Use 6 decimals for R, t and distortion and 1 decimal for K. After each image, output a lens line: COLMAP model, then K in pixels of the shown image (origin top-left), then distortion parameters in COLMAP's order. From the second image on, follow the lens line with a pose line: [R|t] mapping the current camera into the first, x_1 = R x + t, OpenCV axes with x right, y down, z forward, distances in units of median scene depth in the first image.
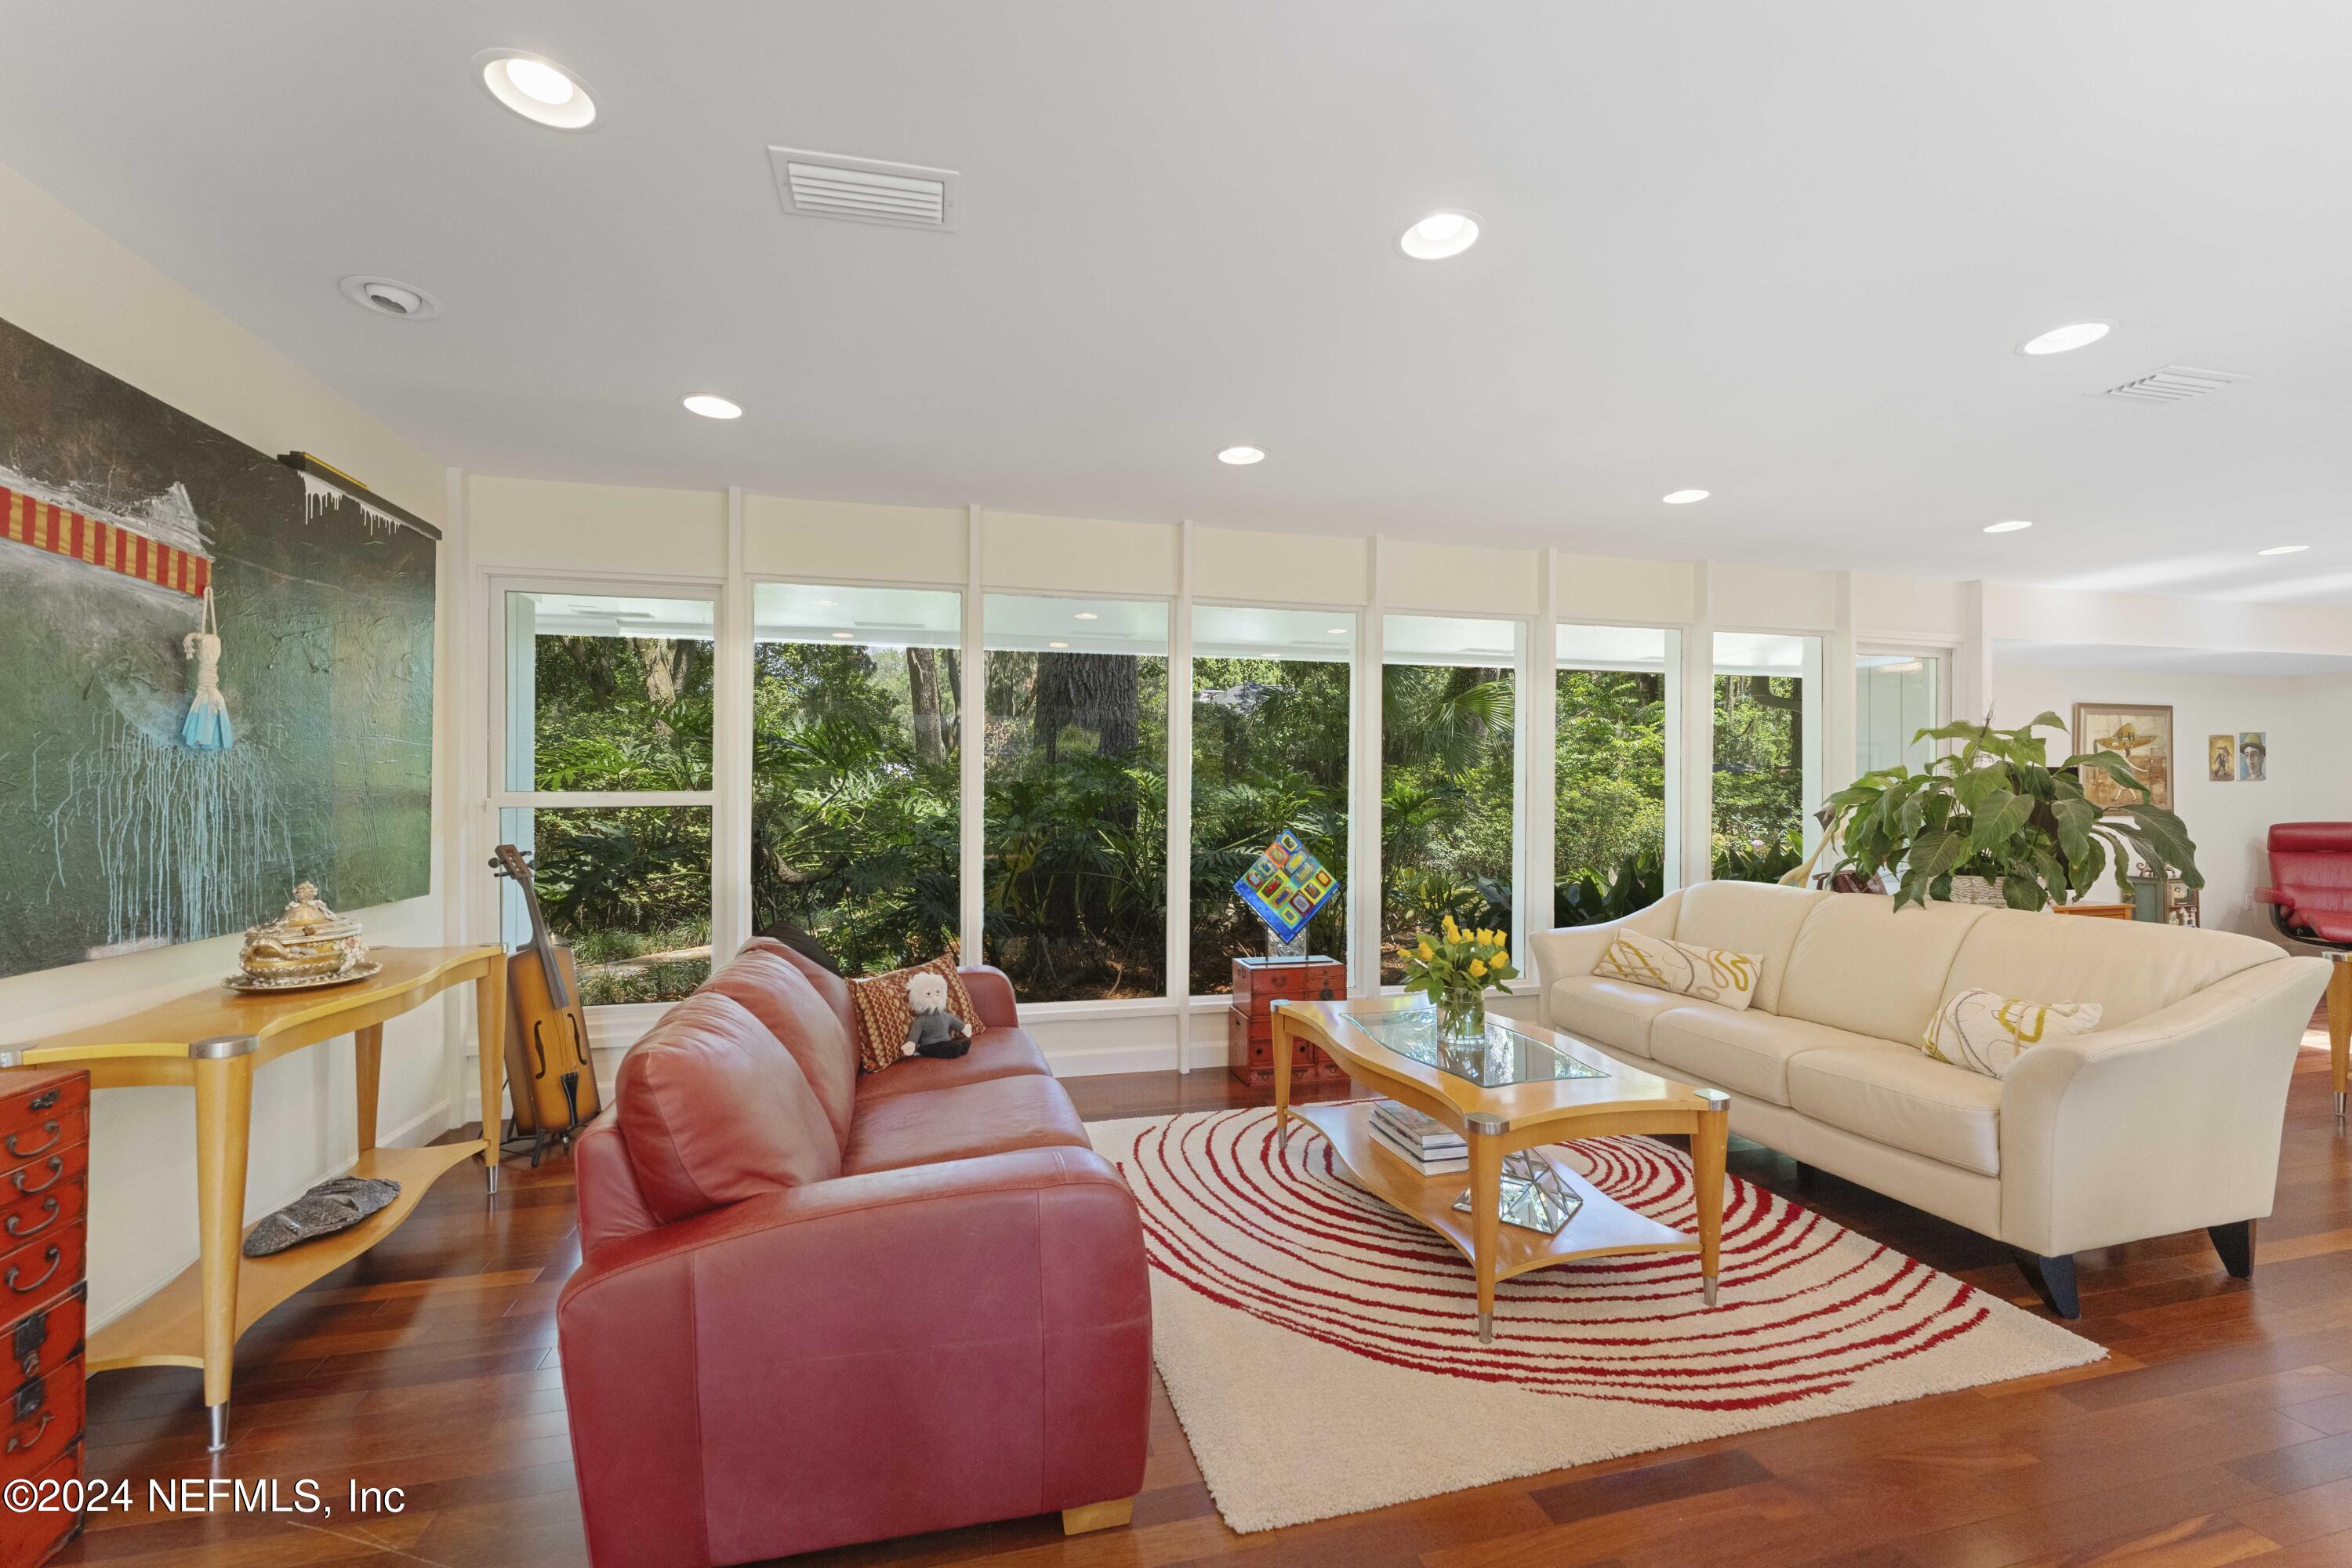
lens RADIAL K [[950.3, 0, 1174.6], [0, 950.3, 790.2], [0, 0, 1]] dist [-0.000868, -0.000243]
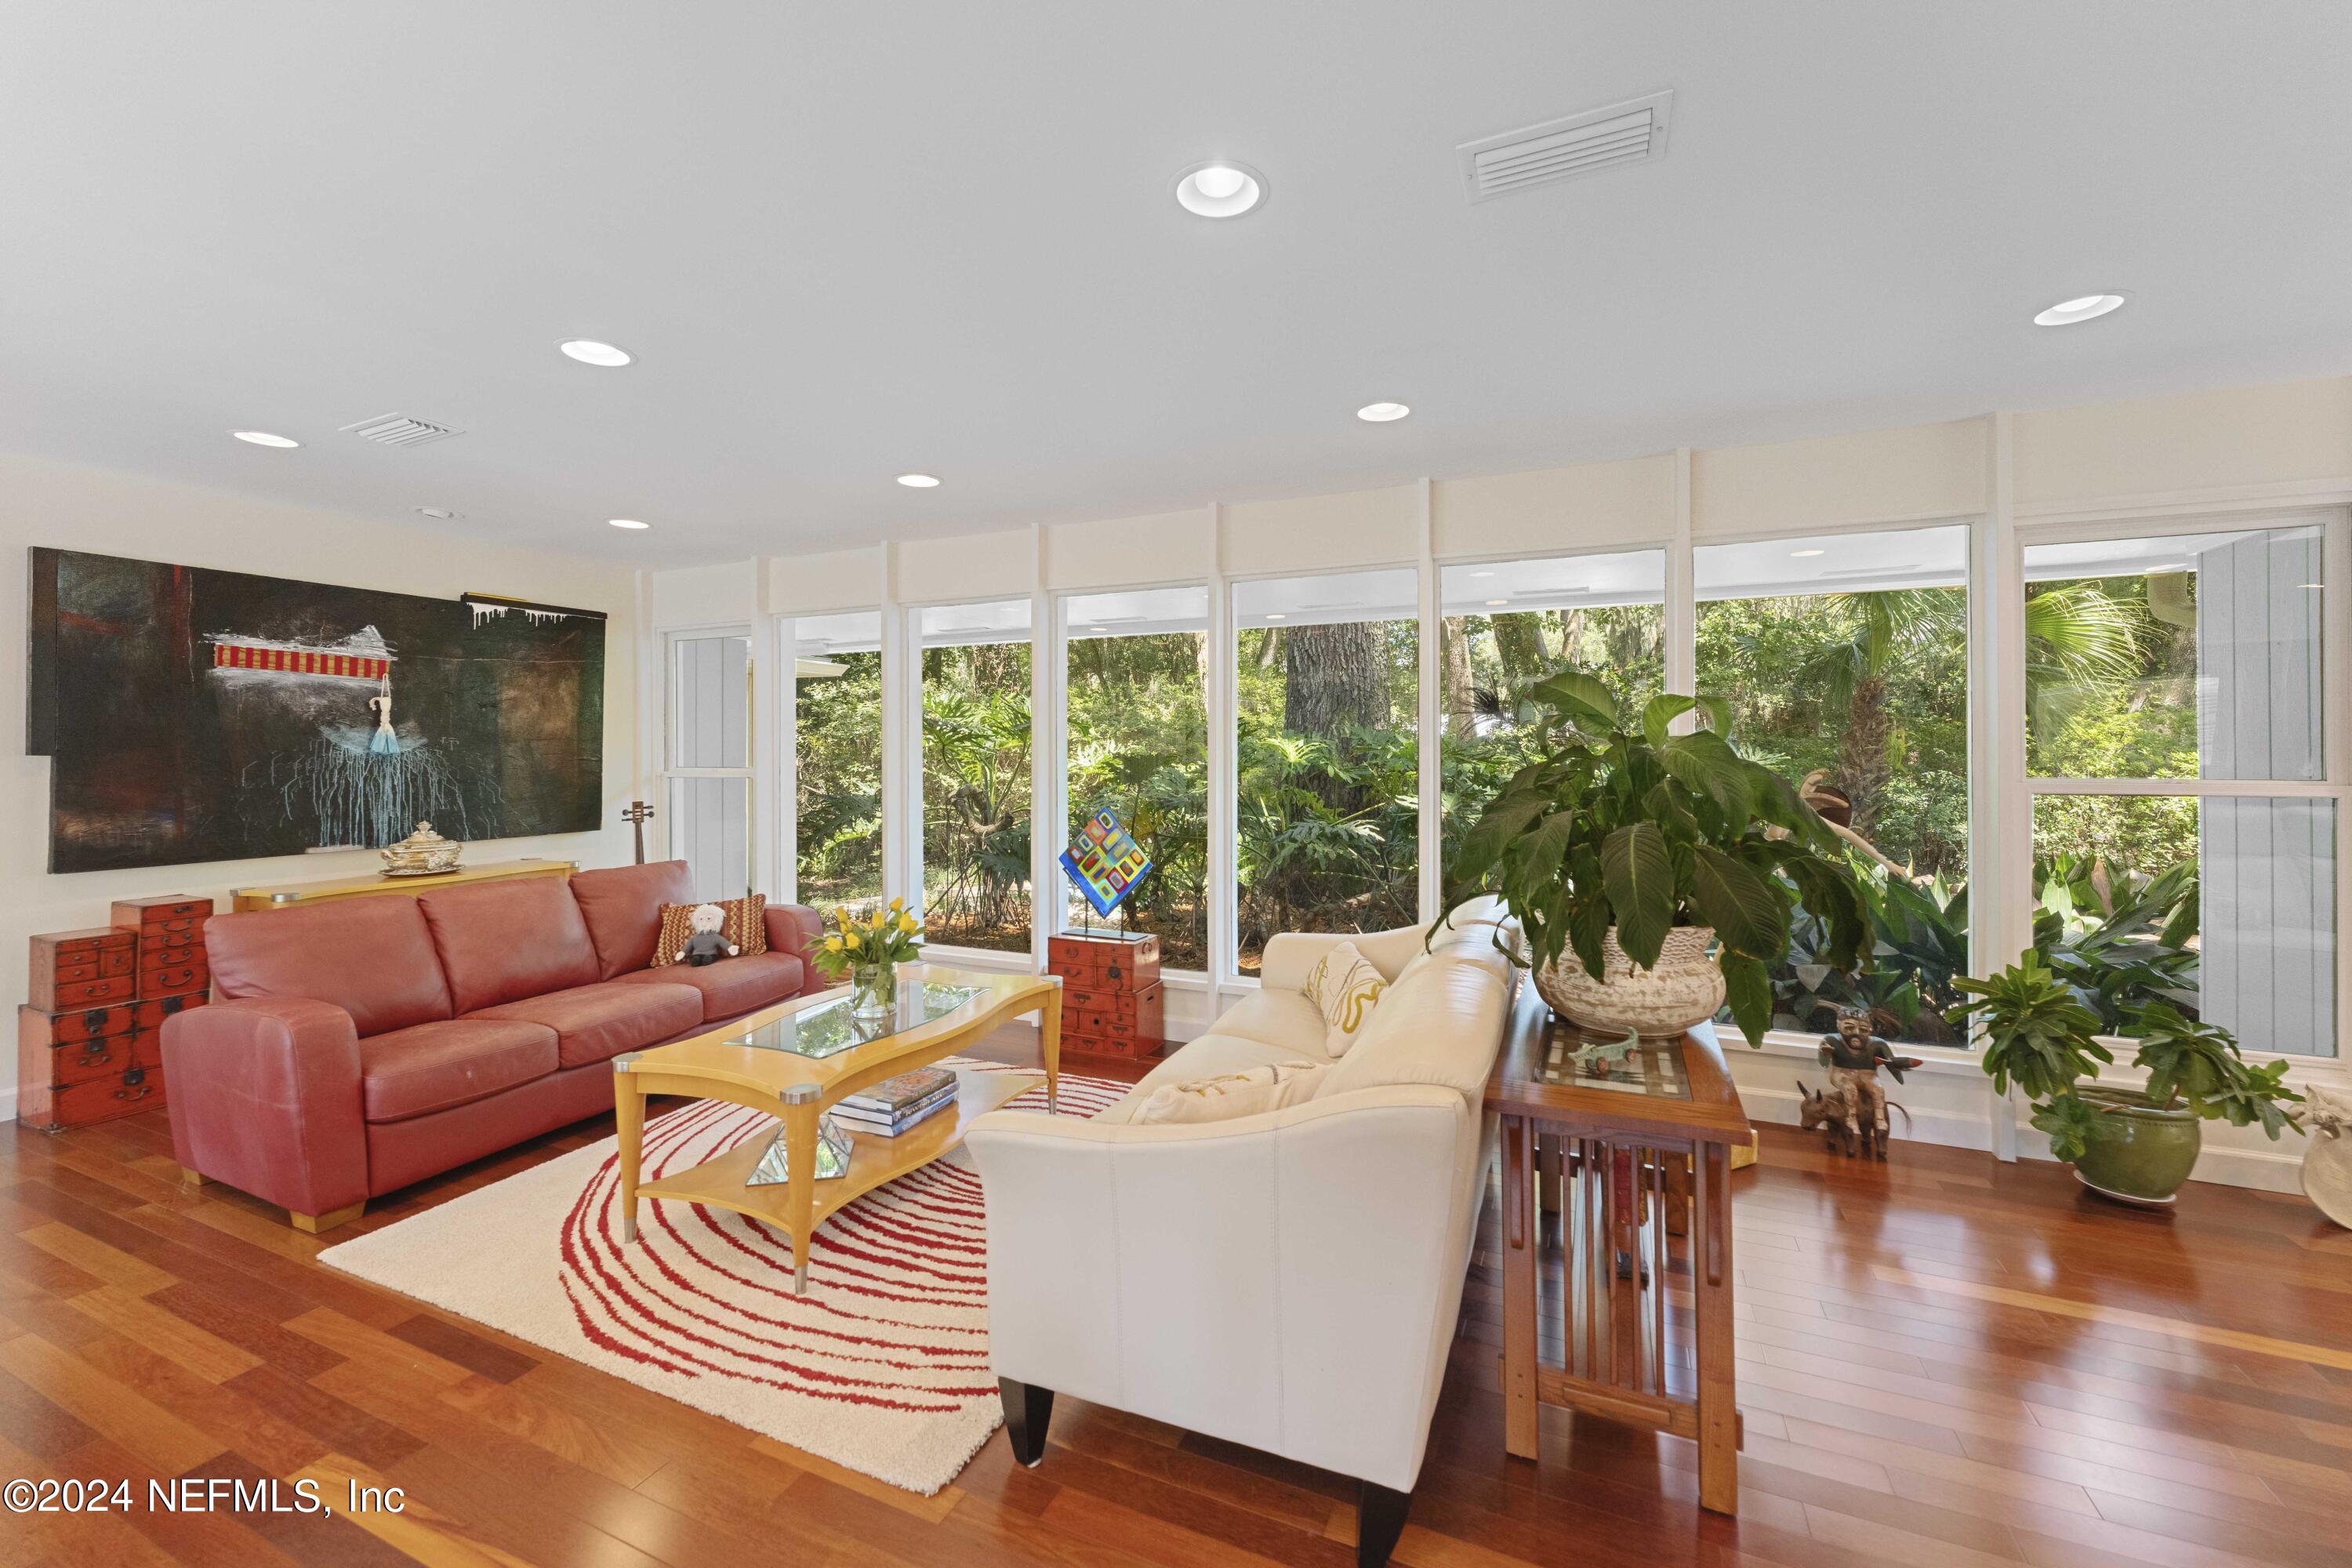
lens RADIAL K [[950.3, 0, 1166.0], [0, 950.3, 736.7], [0, 0, 1]] dist [-0.000868, -0.000243]
pose [[0.778312, -0.021070, -0.627525, 1.605987], [0.008793, 0.999705, -0.022661, -0.020212], [0.627817, 0.012120, 0.778267, 0.484717]]
